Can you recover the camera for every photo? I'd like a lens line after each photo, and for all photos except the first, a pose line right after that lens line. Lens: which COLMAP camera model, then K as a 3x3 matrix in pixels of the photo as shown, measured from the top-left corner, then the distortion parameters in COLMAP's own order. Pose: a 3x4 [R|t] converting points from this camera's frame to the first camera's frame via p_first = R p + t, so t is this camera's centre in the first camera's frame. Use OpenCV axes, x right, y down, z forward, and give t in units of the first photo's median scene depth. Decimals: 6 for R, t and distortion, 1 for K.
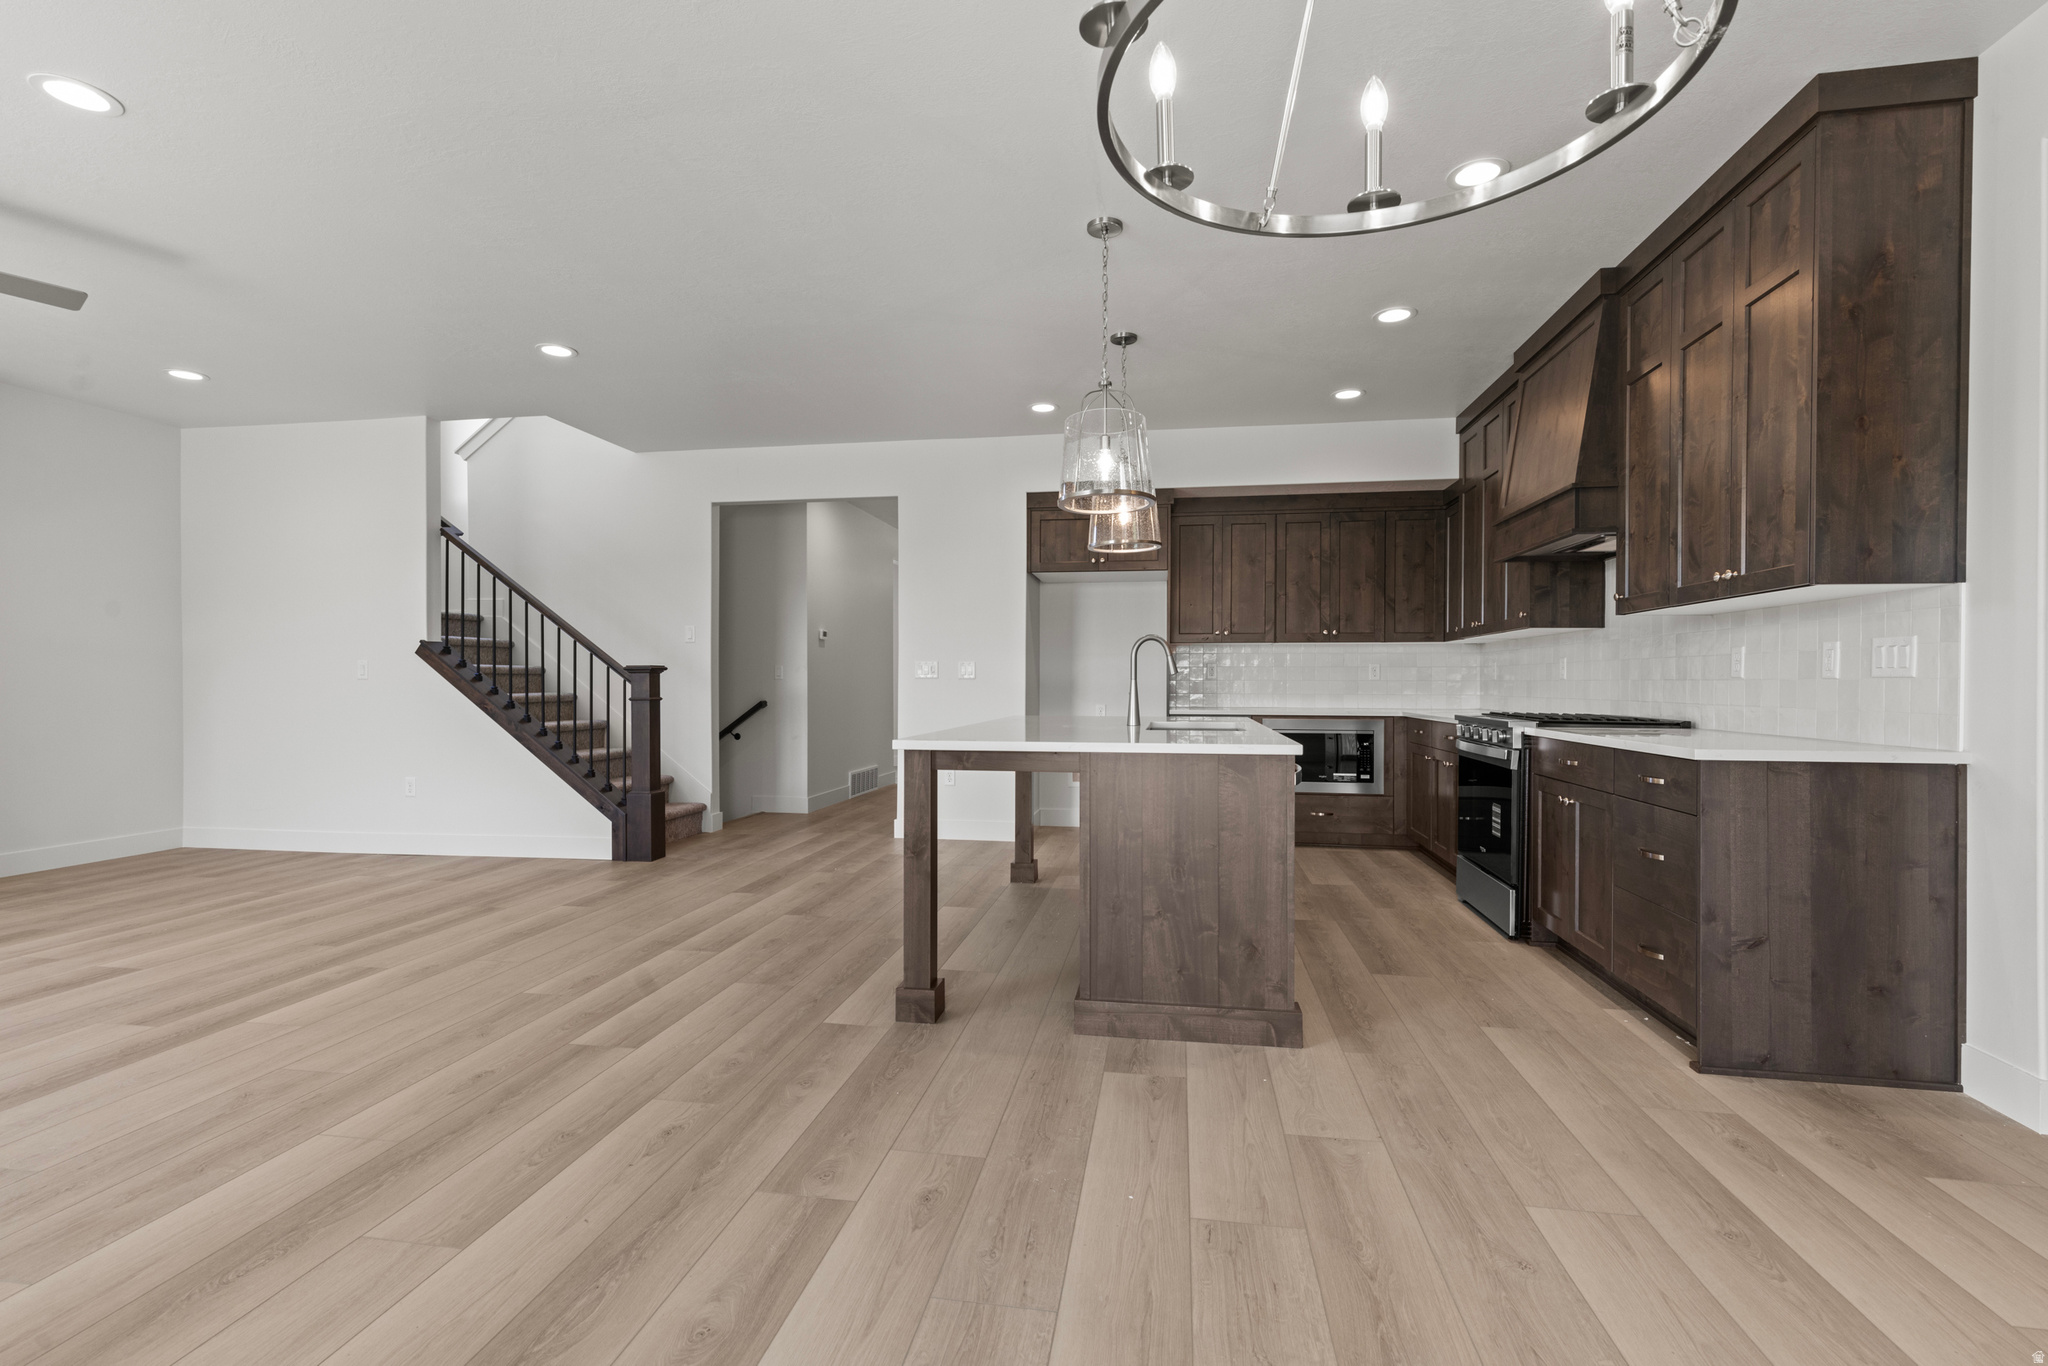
lens RADIAL K [[908.2, 0, 1027.6], [0, 908.2, 679.5], [0, 0, 1]] dist [0.004294, -0.000294]
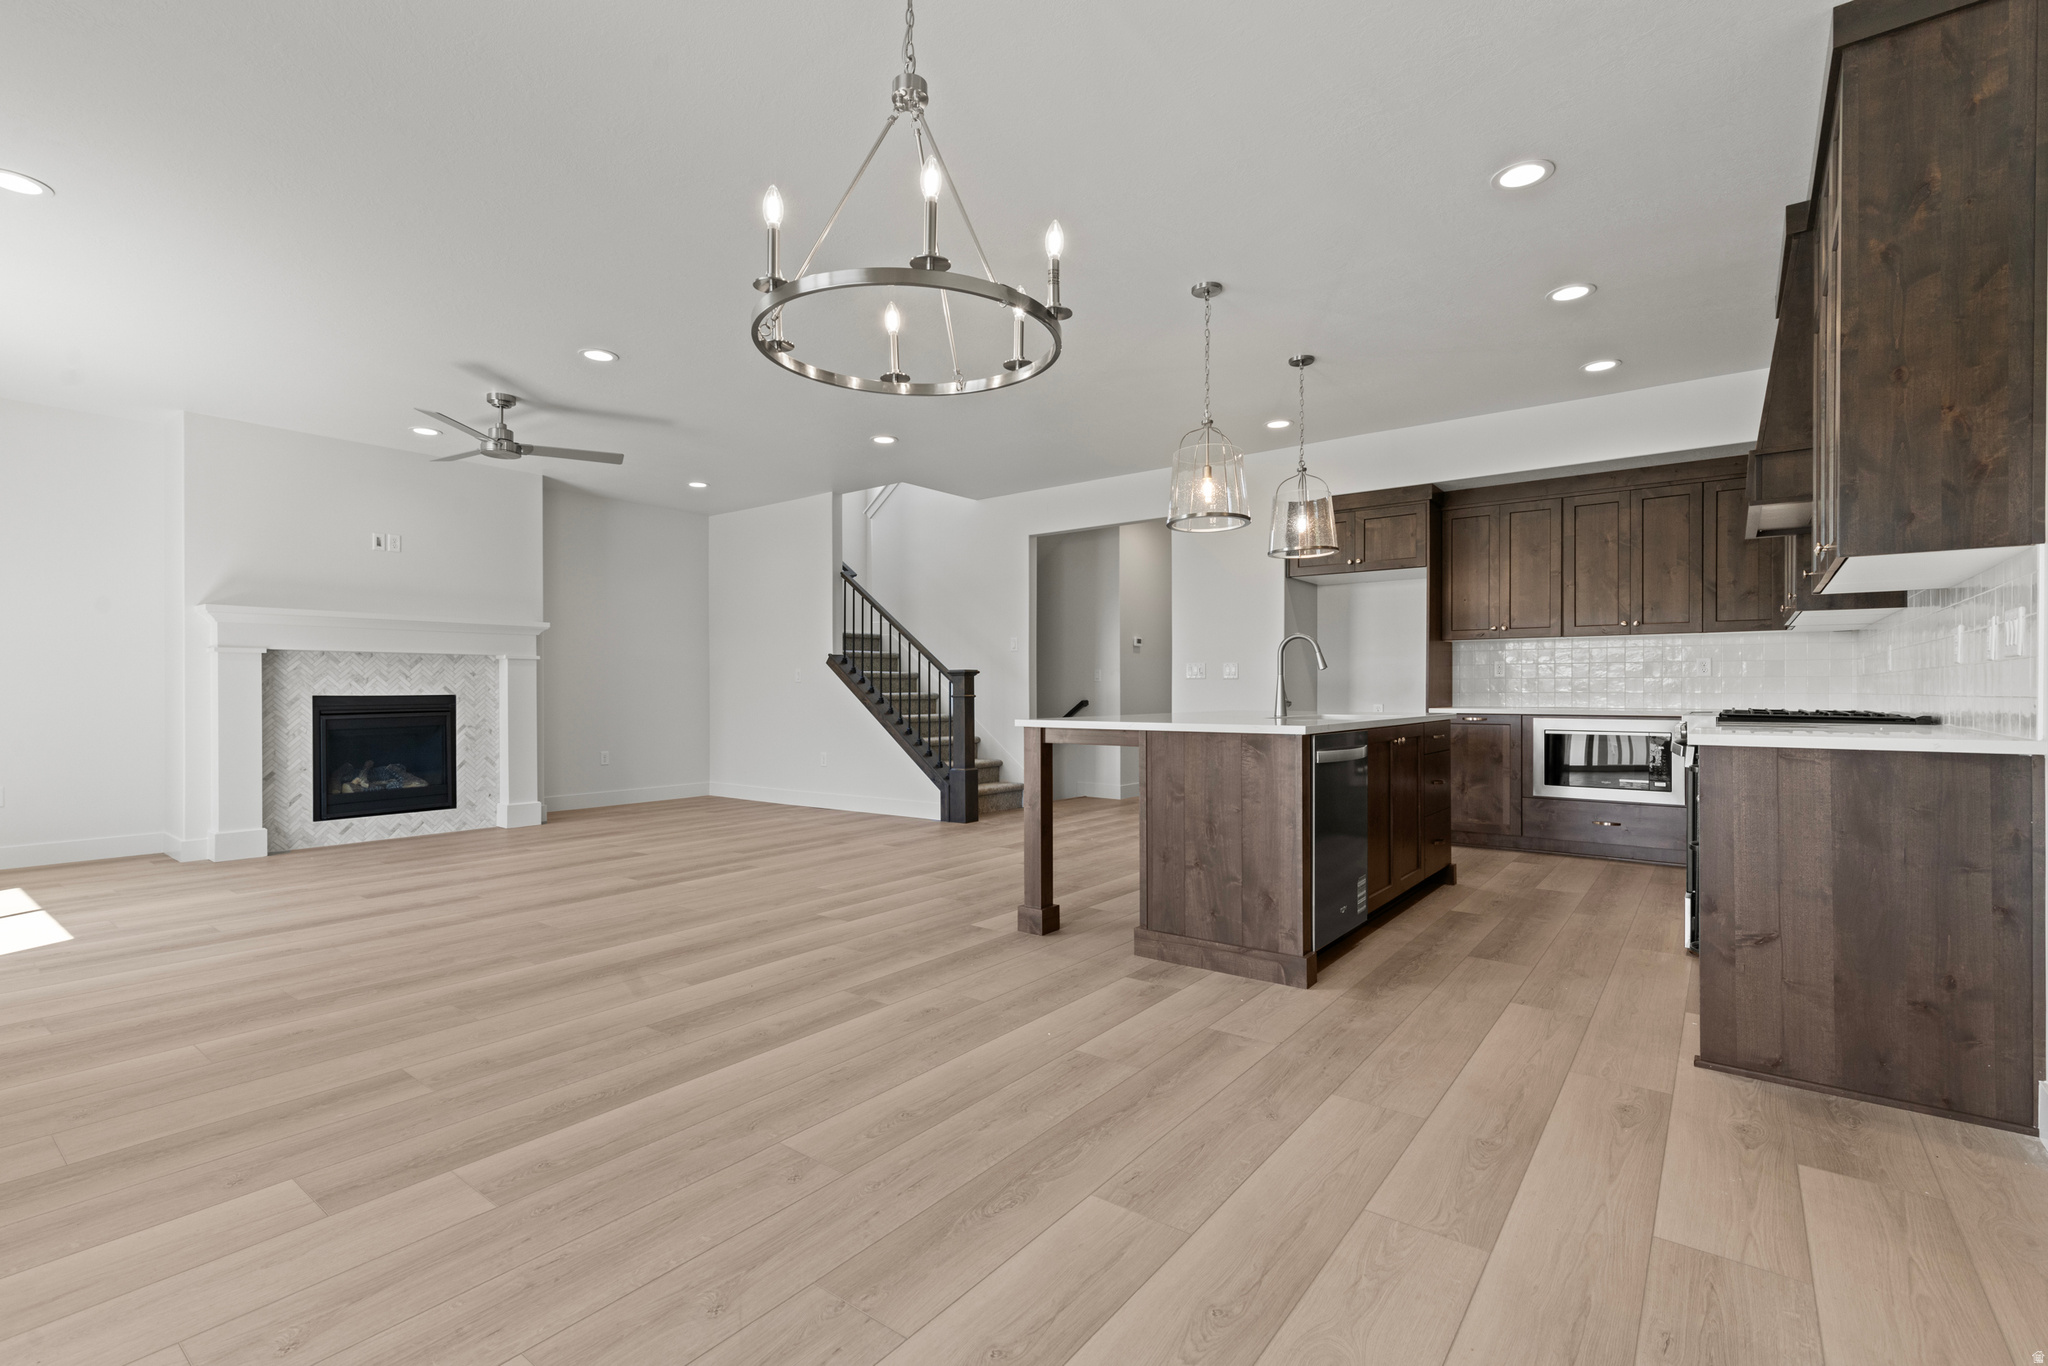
lens RADIAL K [[920.5, 0, 1024.0], [0, 920.5, 683.0], [0, 0, 1]] dist [0.002208, 0.000048]
pose [[0.881167, -0.006822, -0.472756, 0.526165], [0.004184, 0.999969, -0.006632, 0.023463], [0.472787, 0.003866, 0.881168, -0.193756]]
